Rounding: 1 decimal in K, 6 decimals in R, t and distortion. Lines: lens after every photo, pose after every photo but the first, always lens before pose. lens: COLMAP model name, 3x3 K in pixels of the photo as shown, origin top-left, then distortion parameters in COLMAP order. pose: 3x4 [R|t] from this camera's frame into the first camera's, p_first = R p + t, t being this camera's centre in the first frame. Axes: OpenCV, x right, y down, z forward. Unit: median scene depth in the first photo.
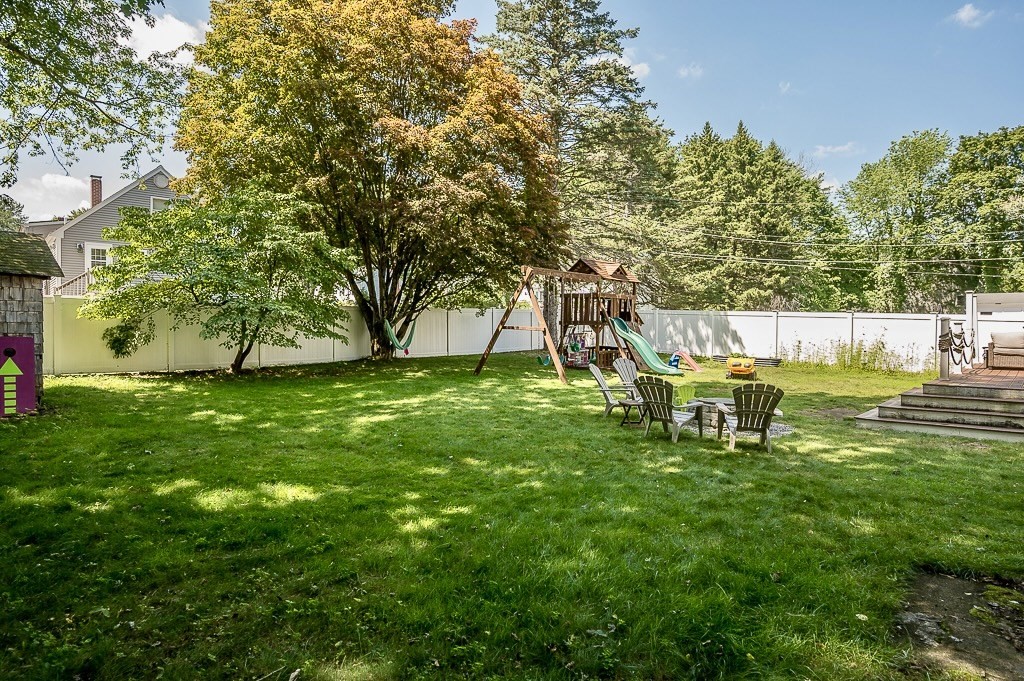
lens RADIAL K [[595.6, 0, 516.2], [0, 595.6, 339.8], [0, 0, 1]] dist [0.001948, -0.002069]
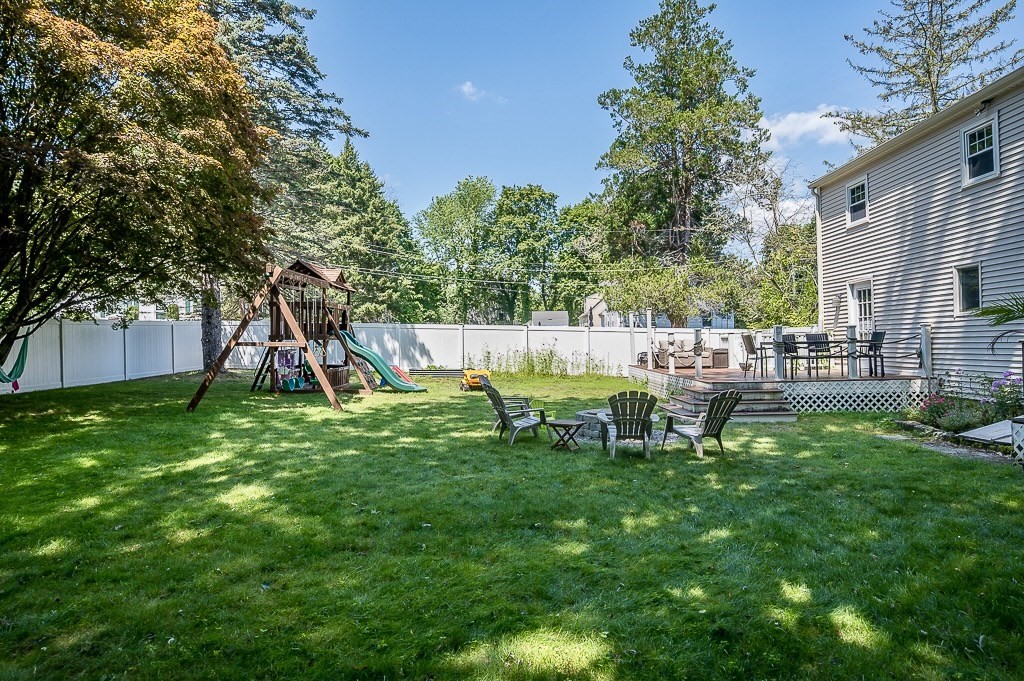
lens RADIAL K [[595.6, 0, 516.2], [0, 595.6, 339.8], [0, 0, 1]] dist [0.001948, -0.002069]
pose [[0.751227, -0.014232, 0.659891, -0.086496], [0.030188, 0.999462, -0.012810, -0.002032], [-0.659353, 0.029544, 0.751252, 0.070212]]
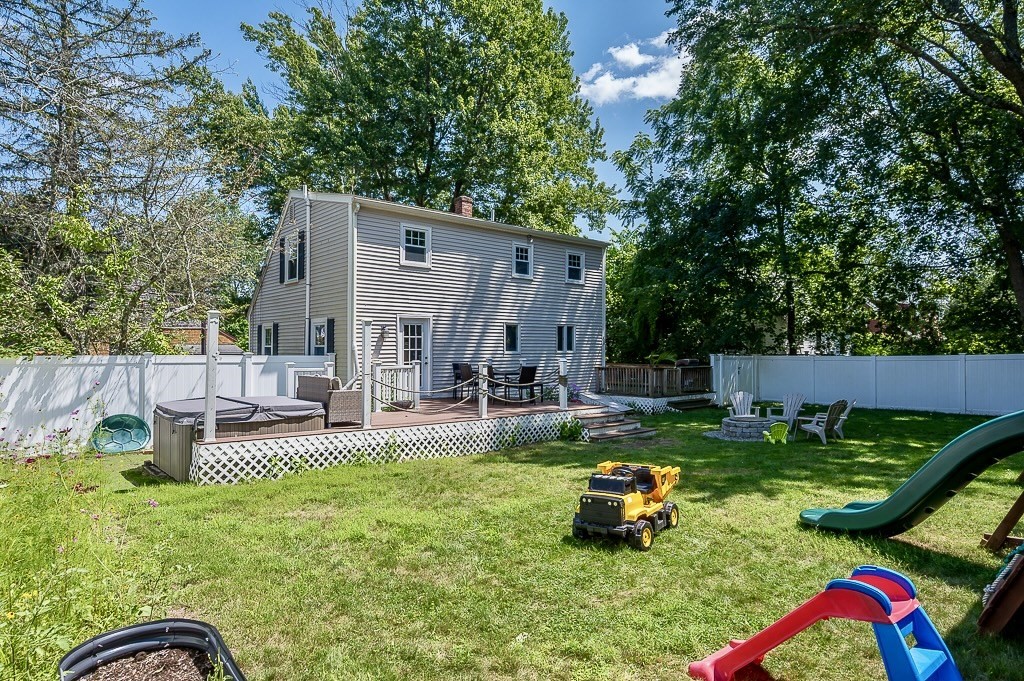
lens RADIAL K [[583.3, 0, 516.4], [0, 583.3, 335.6], [0, 0, 1]] dist [-0.000103, 0.000681]
pose [[-0.992331, -0.000401, 0.123610, 0.148749], [-0.002149, 0.999900, -0.014007, -0.015677], [-0.123592, -0.014166, -0.992232, 0.498120]]
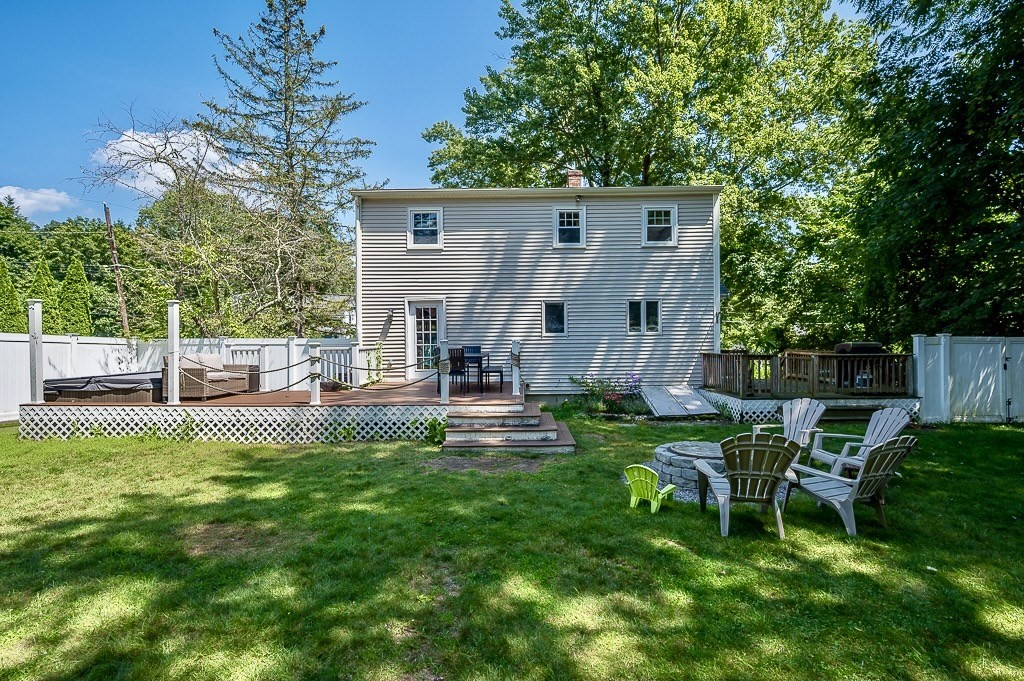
lens RADIAL K [[479.8, 0, 517.3], [0, 479.8, 340.1], [0, 0, 1]] dist [0.000740, -0.000033]
pose [[-0.655153, 0.002677, 0.755491, 0.008781], [0.012777, 0.999890, 0.007537, -0.009286], [-0.755388, 0.014591, -0.655115, 0.319295]]
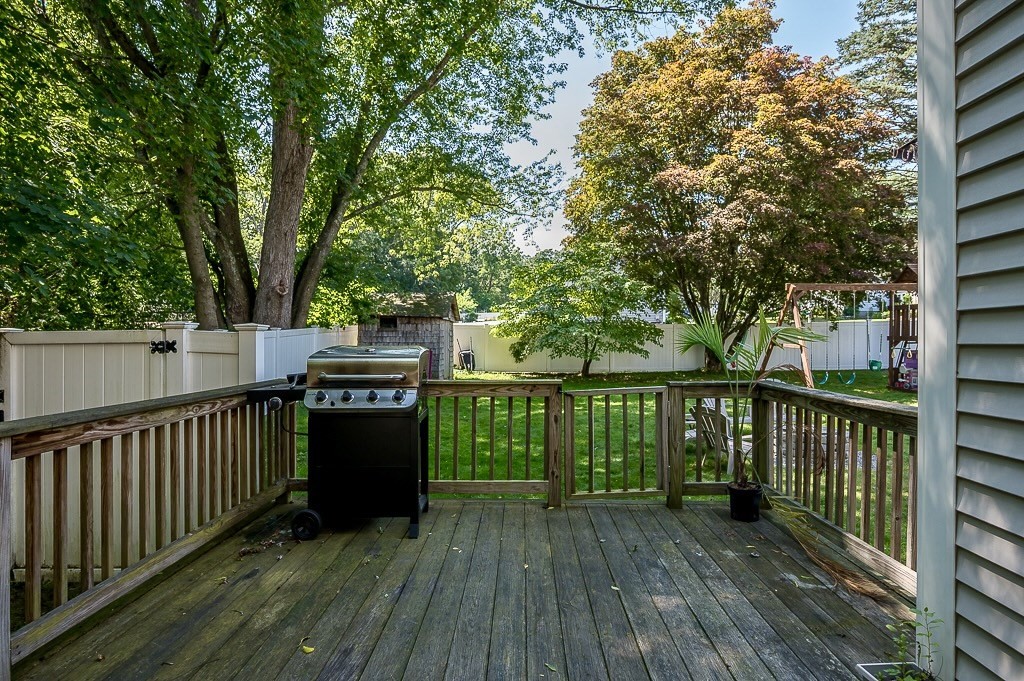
lens RADIAL K [[557.9, 0, 510.7], [0, 557.9, 337.8], [0, 0, 1]] dist [0.000183, -0.000638]
pose [[0.639026, -0.003520, -0.769177, 0.145943], [-0.010260, 0.999862, -0.013100, -0.005266], [0.769117, 0.016264, 0.638901, 0.018441]]
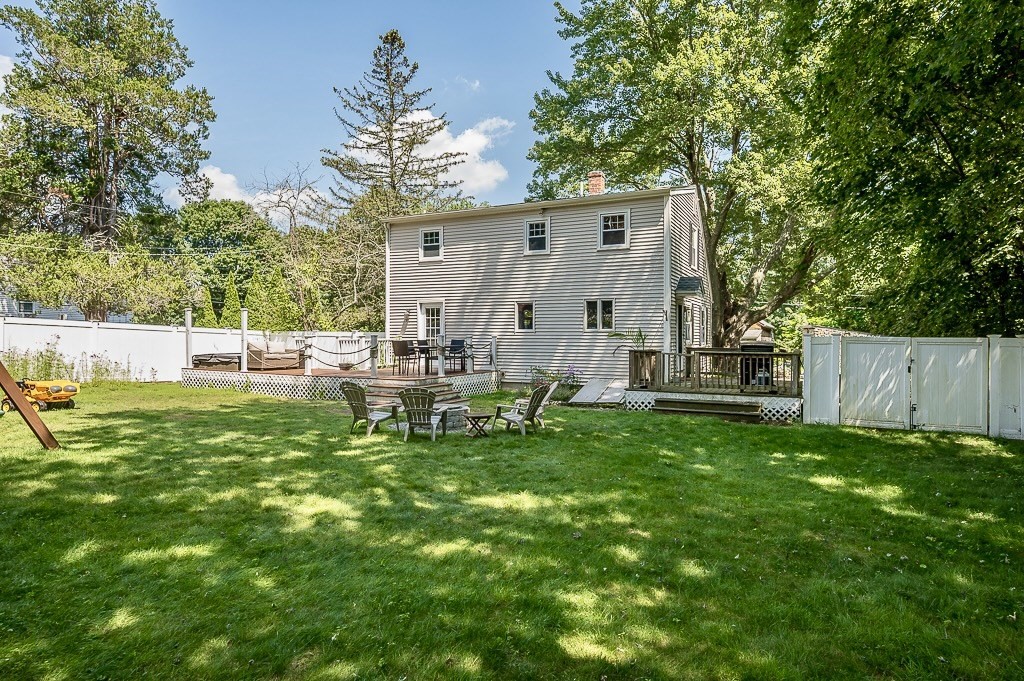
lens RADIAL K [[595.6, 0, 516.2], [0, 595.6, 339.8], [0, 0, 1]] dist [0.001948, -0.002069]
pose [[-0.262593, -0.011707, 0.964836, -0.170320], [0.004809, 0.999898, 0.013441, -0.009339], [-0.964895, 0.008169, -0.262509, 0.233695]]
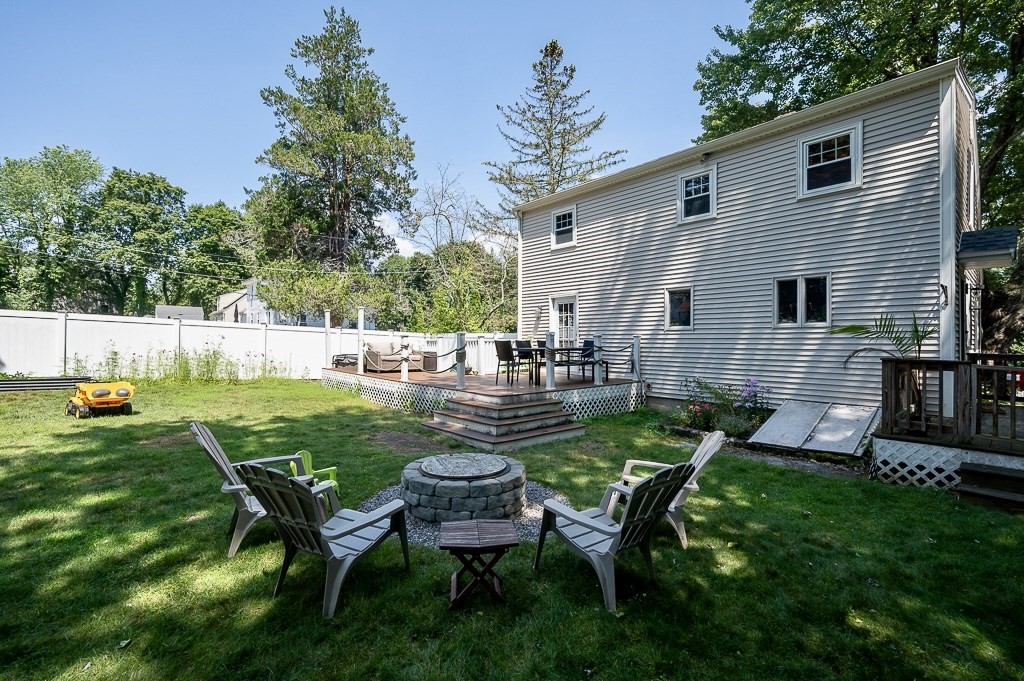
lens RADIAL K [[446.6, 0, 511.7], [0, 446.6, 338.9], [0, 0, 1]] dist [-0.002400, 0.000270]
pose [[0.124206, -0.000801, 0.992256, -0.019613], [0.006201, 0.999981, 0.000031, -0.005370], [-0.992237, 0.006149, 0.124209, 0.179700]]
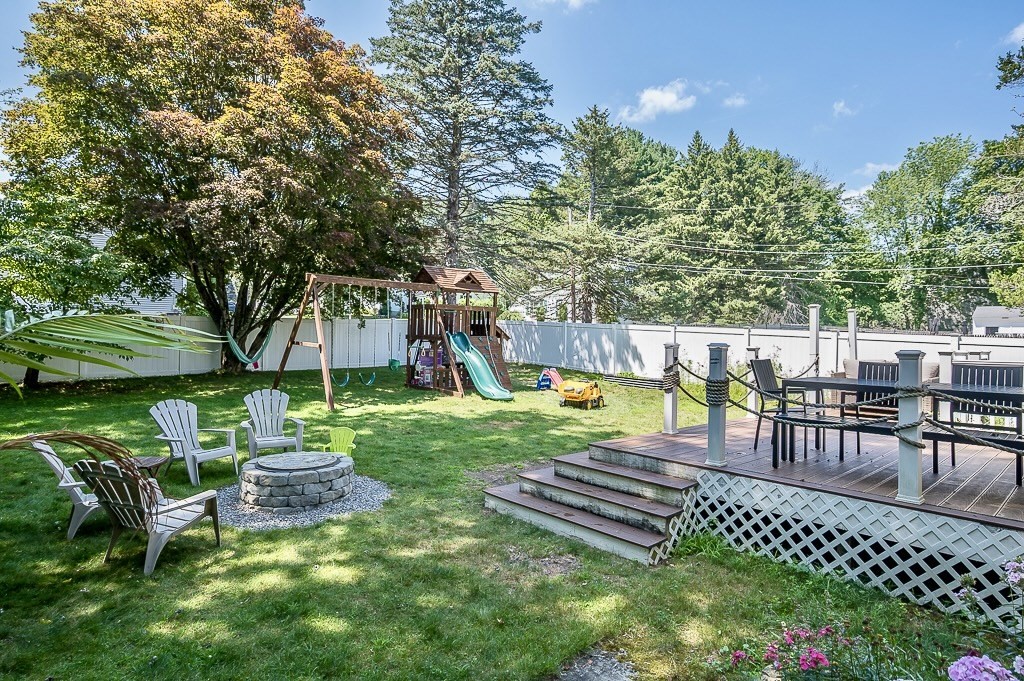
lens RADIAL K [[550.1, 0, 511.7], [0, 550.1, 335.9], [0, 0, 1]] dist [-0.006713, -0.000733]
pose [[0.993615, 0.010901, -0.112292, 0.135268], [-0.012999, 0.999754, -0.017974, -0.006934], [0.112069, 0.019319, 0.993513, 0.076621]]
